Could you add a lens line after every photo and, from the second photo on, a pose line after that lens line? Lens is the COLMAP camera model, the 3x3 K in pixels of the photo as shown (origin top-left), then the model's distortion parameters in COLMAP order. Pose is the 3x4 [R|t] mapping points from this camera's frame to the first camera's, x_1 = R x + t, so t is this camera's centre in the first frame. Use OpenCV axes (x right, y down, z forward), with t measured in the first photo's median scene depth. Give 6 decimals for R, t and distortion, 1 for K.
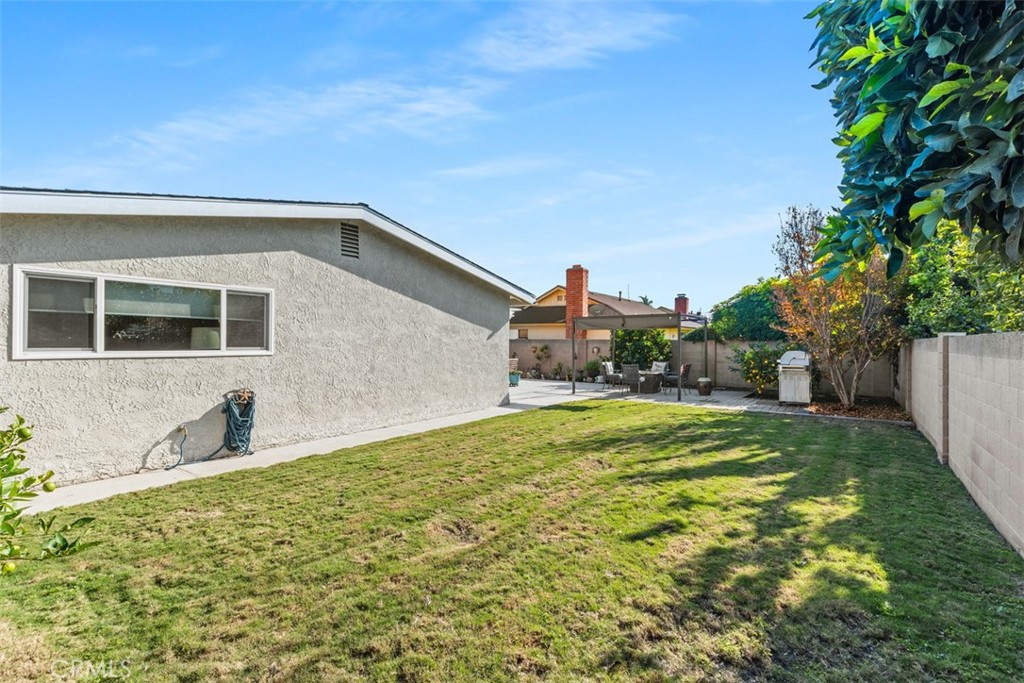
lens RADIAL K [[465.8, 0, 510.9], [0, 465.8, 343.3], [0, 0, 1]] dist [0.009222, -0.000495]
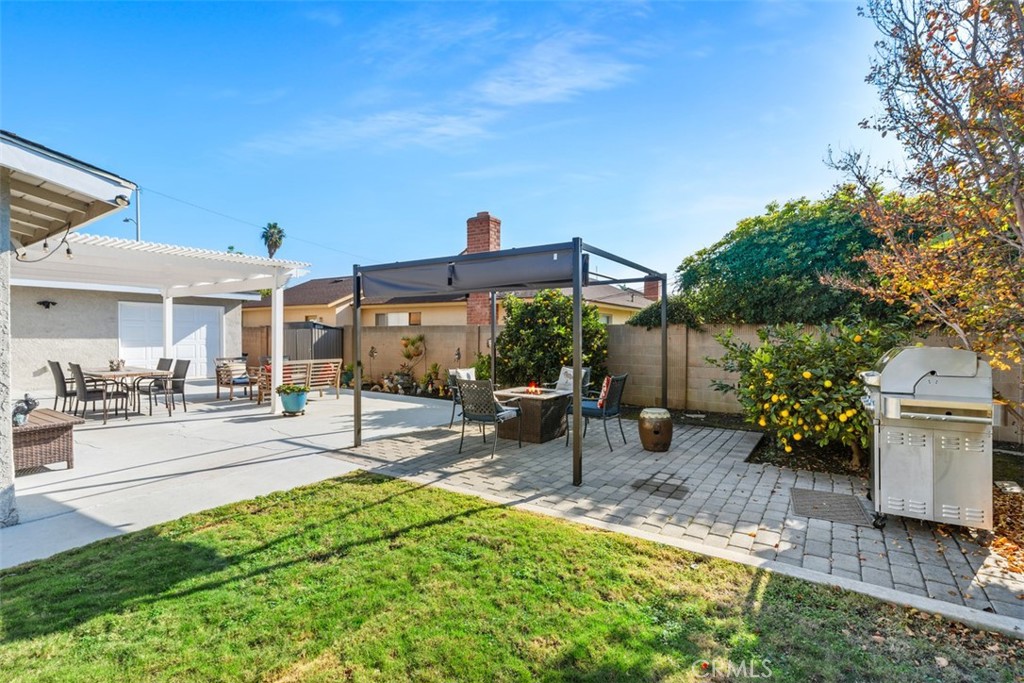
lens RADIAL K [[465.8, 0, 512.9], [0, 465.8, 341.1], [0, 0, 1]] dist [0.009222, -0.000495]
pose [[0.999341, -0.002507, 0.036217, 0.227198], [0.002013, 0.999905, 0.013652, 0.004943], [-0.036248, -0.013570, 0.999251, 0.489472]]
